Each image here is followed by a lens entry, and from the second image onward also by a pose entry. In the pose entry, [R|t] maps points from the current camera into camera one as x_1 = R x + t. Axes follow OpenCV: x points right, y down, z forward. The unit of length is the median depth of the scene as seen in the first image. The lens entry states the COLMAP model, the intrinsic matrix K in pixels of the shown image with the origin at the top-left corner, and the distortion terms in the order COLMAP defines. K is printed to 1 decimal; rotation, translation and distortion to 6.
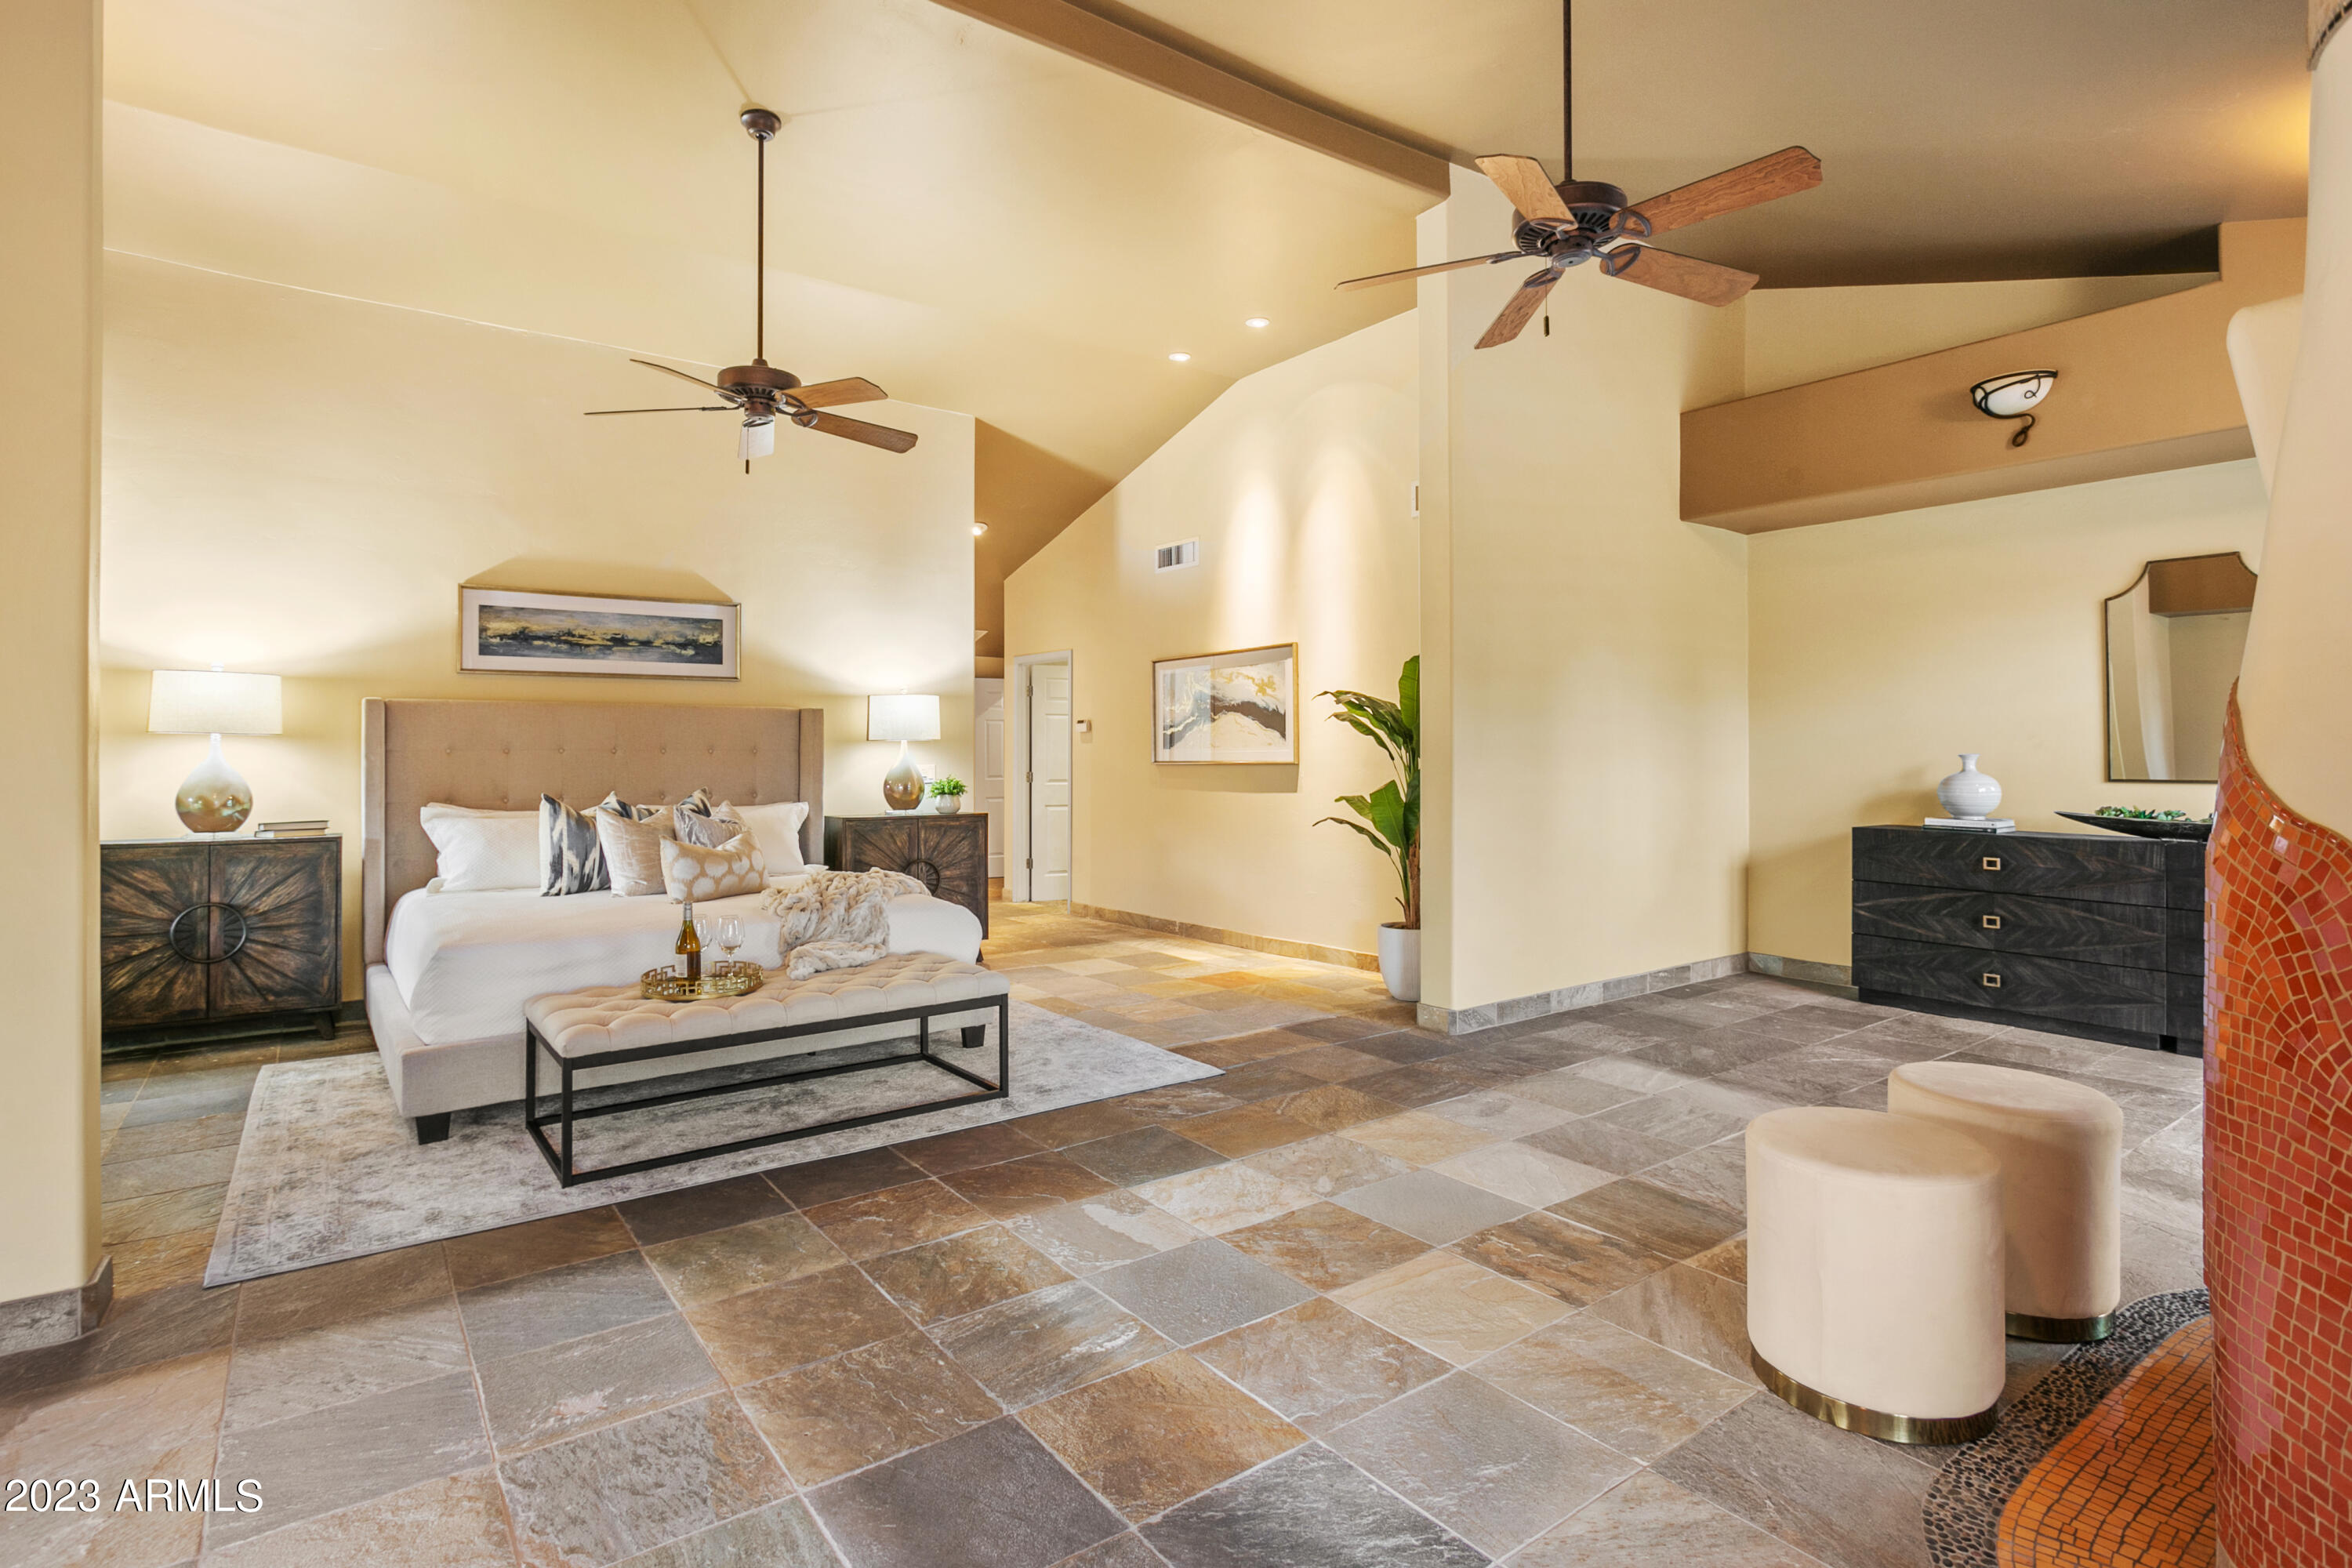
lens RADIAL K [[1140.2, 0, 1207.4], [0, 1140.2, 749.5], [0, 0, 1]] dist [-0.009631, 0.000855]
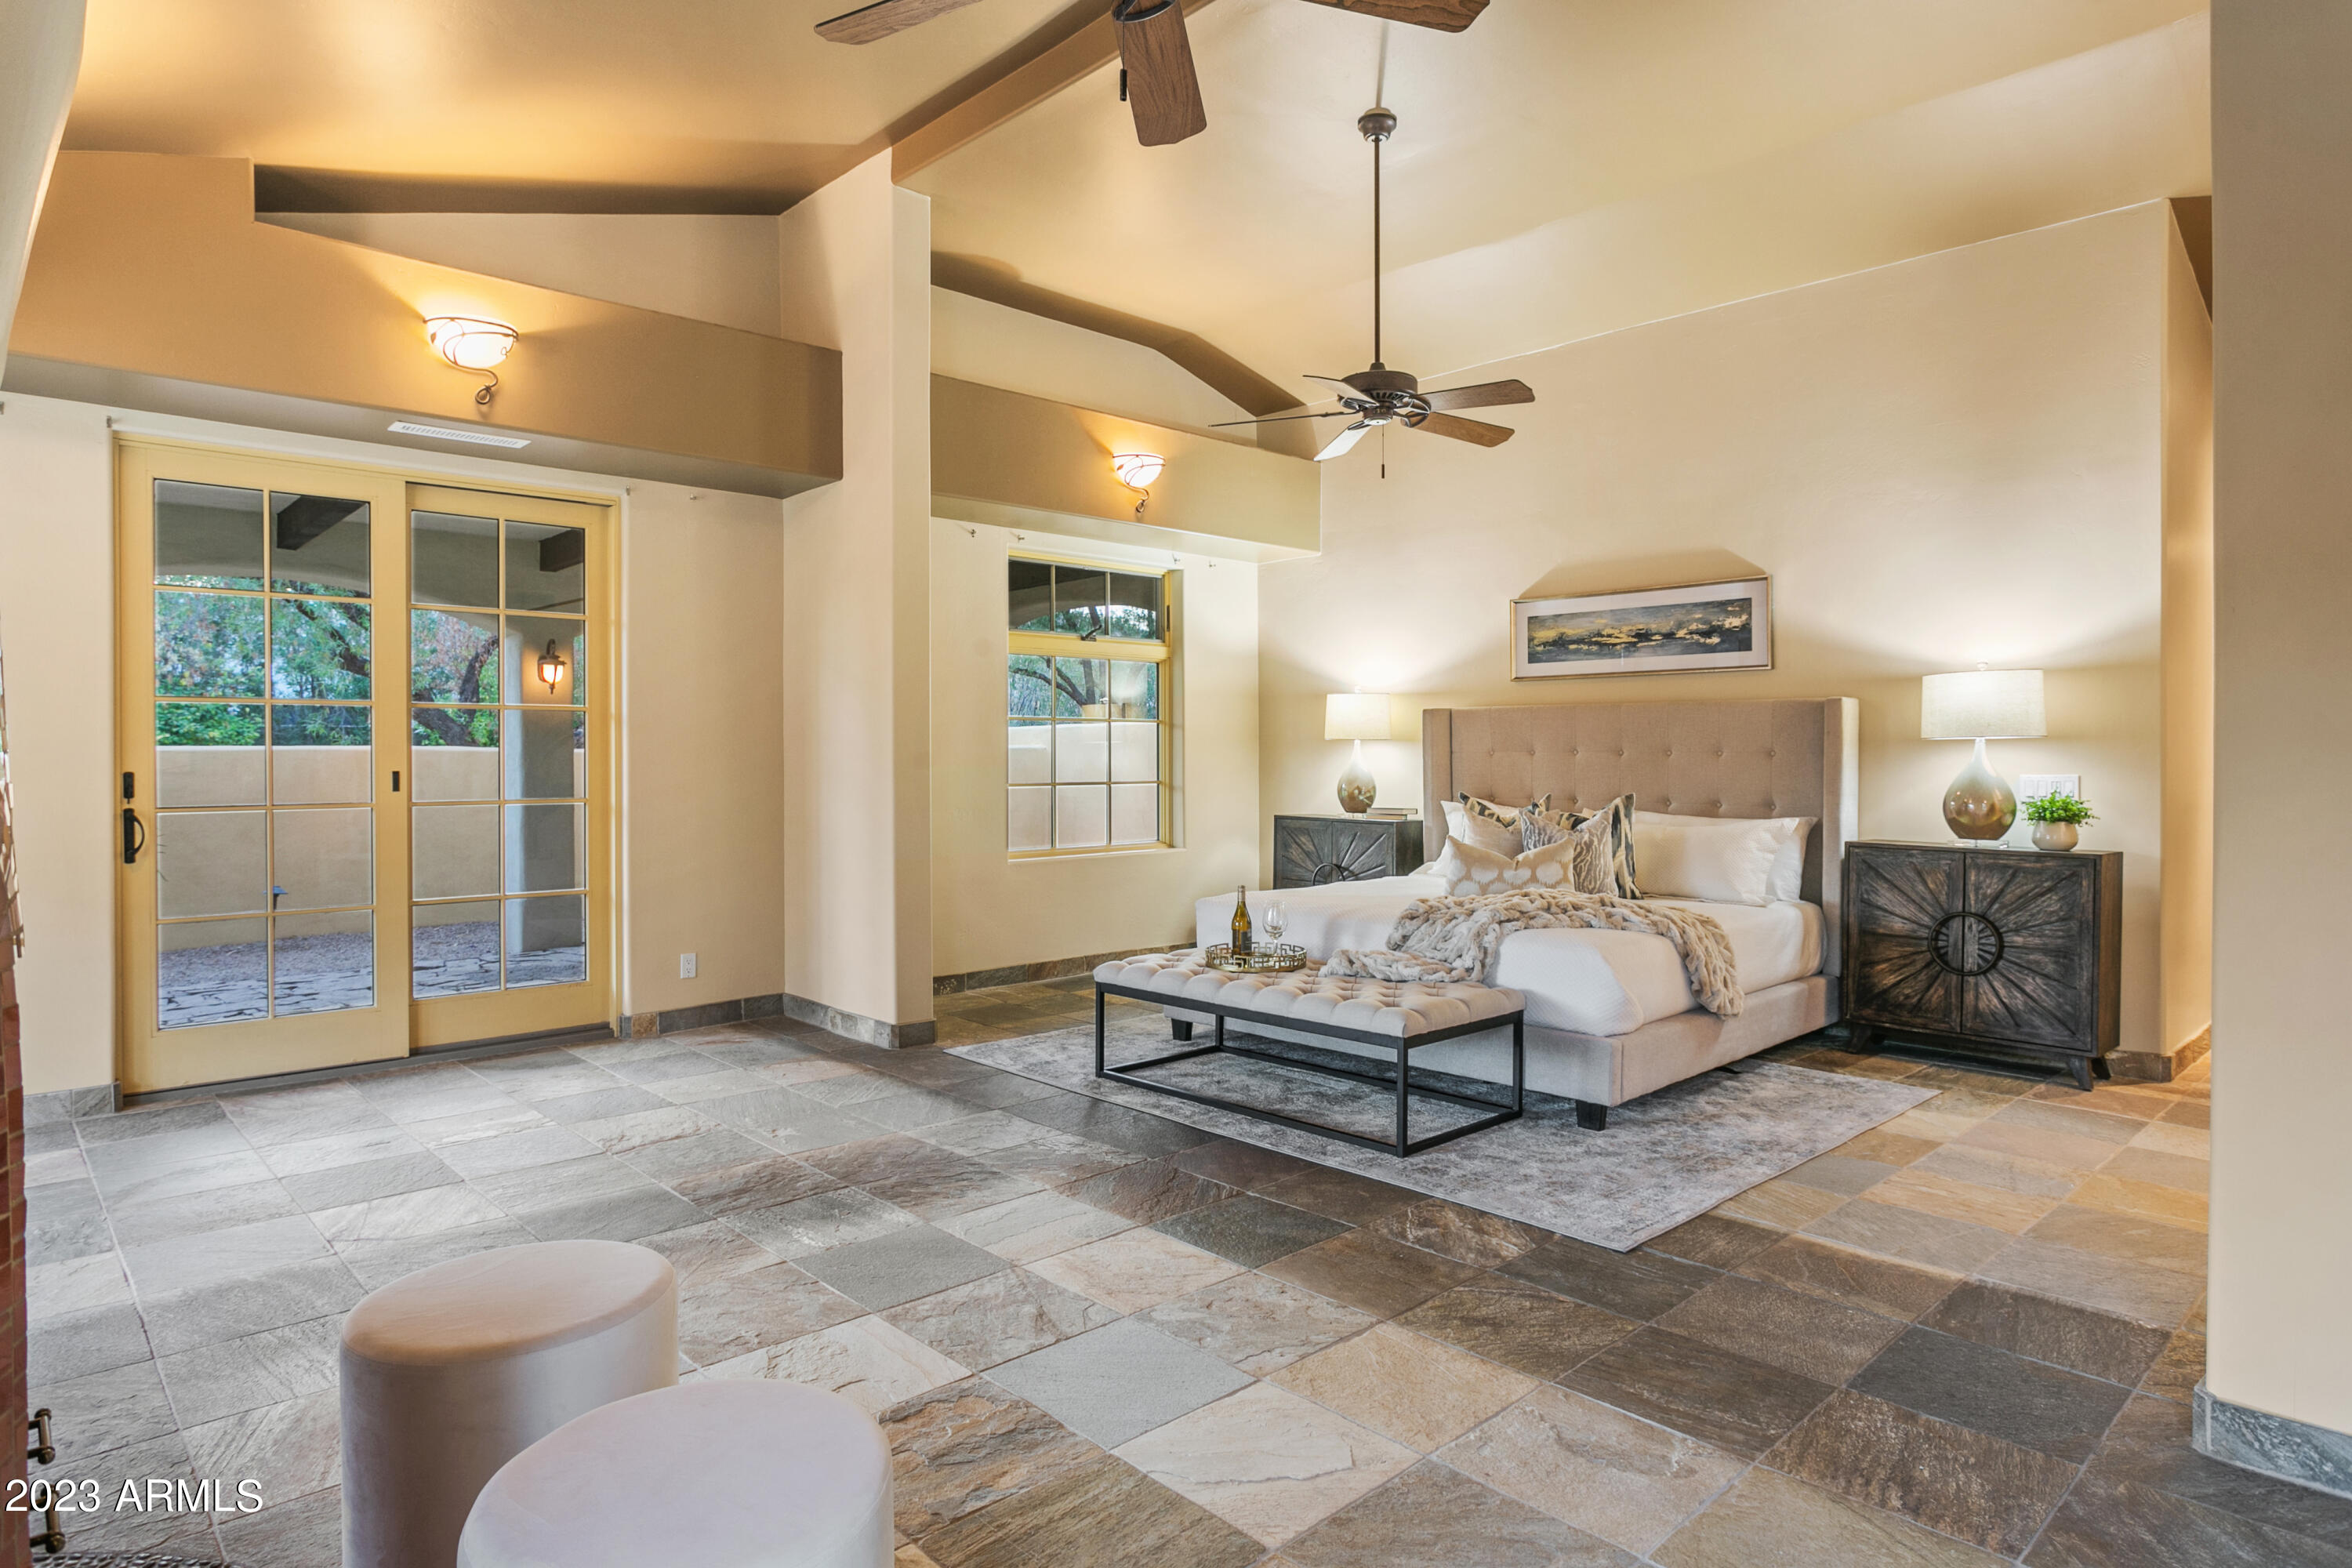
lens RADIAL K [[1346.9, 0, 1179.7], [0, 1346.9, 774.4], [0, 0, 1]] dist [-0.013642, 0.004481]
pose [[0.104571, 0.014675, -0.994409, 0.589591], [-0.001145, 0.999892, 0.014635, 0.003384], [0.994517, -0.000392, 0.104576, 0.537403]]
